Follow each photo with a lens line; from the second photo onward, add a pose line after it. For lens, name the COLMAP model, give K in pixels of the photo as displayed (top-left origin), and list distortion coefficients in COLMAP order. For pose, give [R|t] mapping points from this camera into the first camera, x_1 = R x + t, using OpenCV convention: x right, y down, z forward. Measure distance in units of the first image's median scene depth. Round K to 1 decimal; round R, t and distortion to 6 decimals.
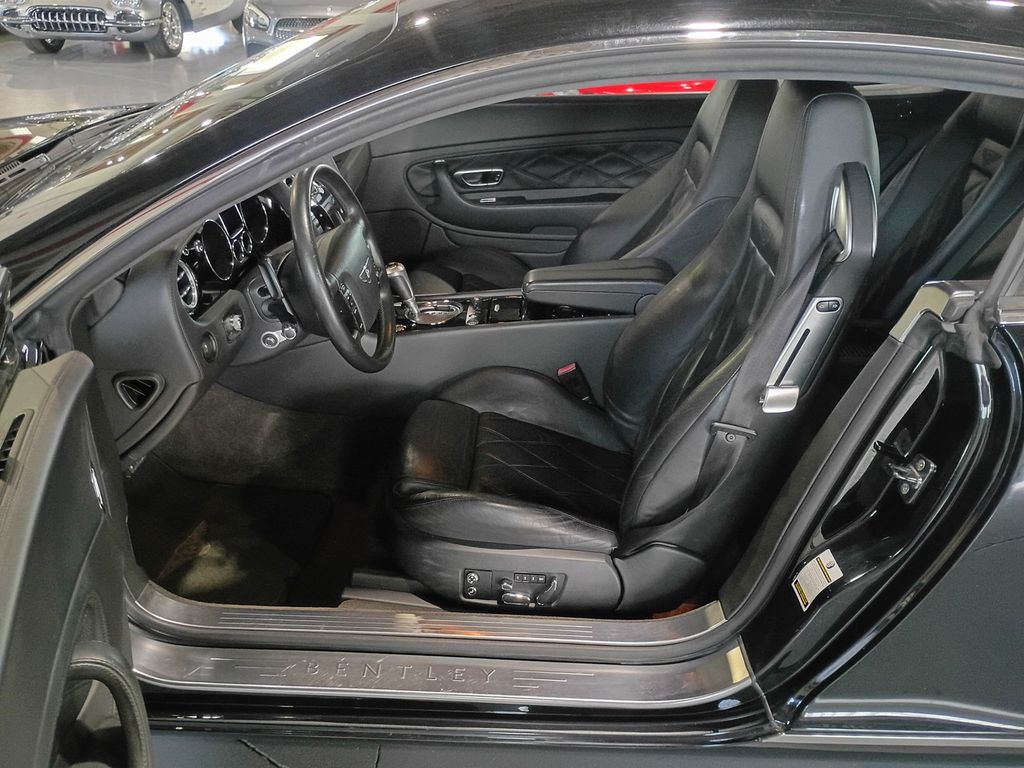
lens RADIAL K [[875.1, 0, 506.3], [0, 875.1, 385.0], [0, 0, 1]] dist [0.040148, -0.070786]
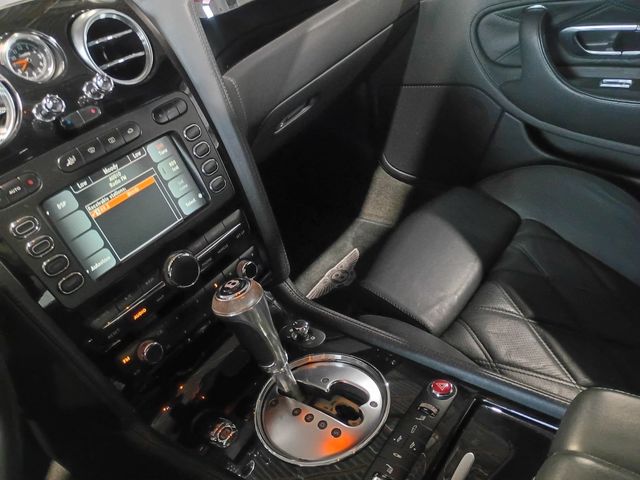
lens RADIAL K [[547.0, 0, 321.8], [0, 547.0, 236.8], [0, 0, 1]] dist [0.040148, -0.070786]
pose [[0.823620, 0.247526, -0.510275, 0.028112], [-0.145726, 0.961887, 0.231383, -0.177282], [0.548100, -0.116211, 0.828300, 0.623212]]
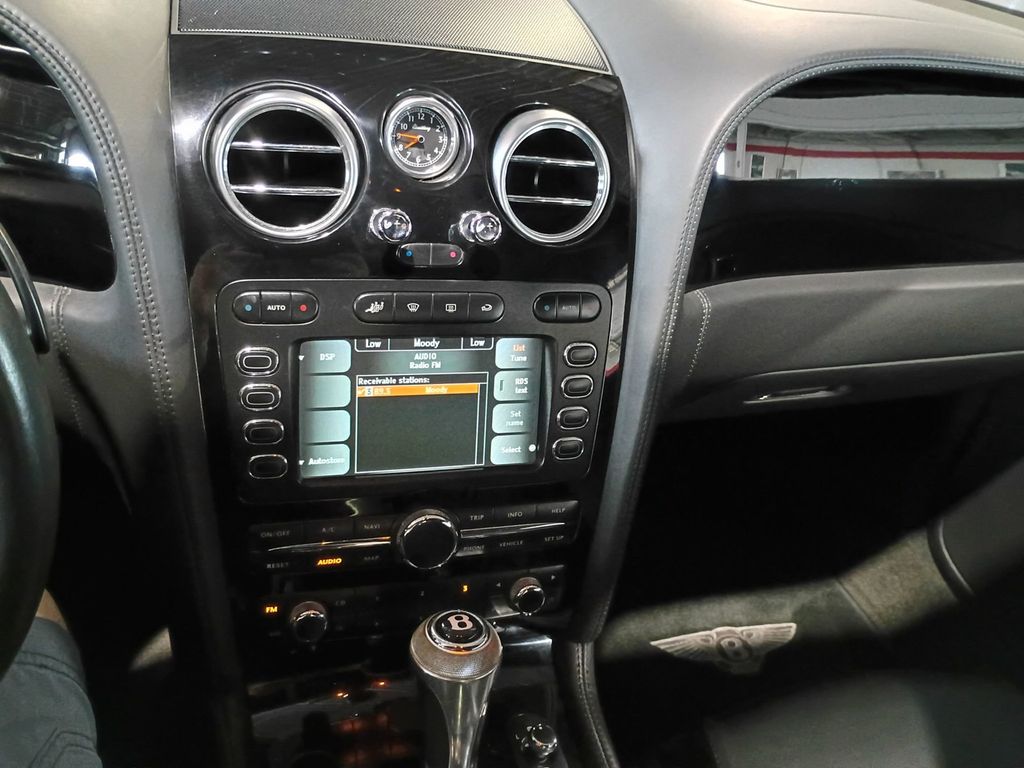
lens RADIAL K [[875.1, 0, 511.3], [0, 875.1, 382.2], [0, 0, 1]] dist [0.040148, -0.070786]
pose [[0.310406, 0.588913, -0.746210, 0.015120], [-0.574499, 0.741629, 0.346320, -0.217501], [0.757364, 0.321197, 0.568536, 0.655216]]
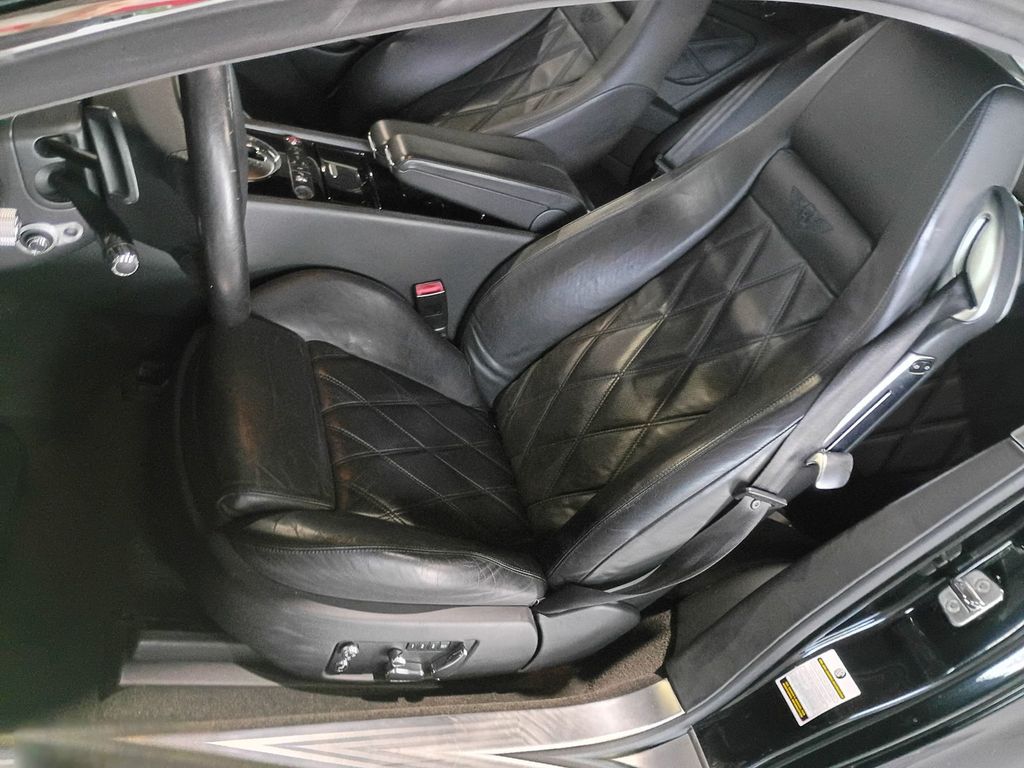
lens RADIAL K [[875.1, 0, 514.8], [0, 875.1, 385.8], [0, 0, 1]] dist [0.040148, -0.070786]
pose [[0.848593, 0.082807, 0.522526, -0.178186], [-0.225045, 0.950361, 0.214870, -0.084102], [-0.478795, -0.299929, 0.825104, 0.275471]]
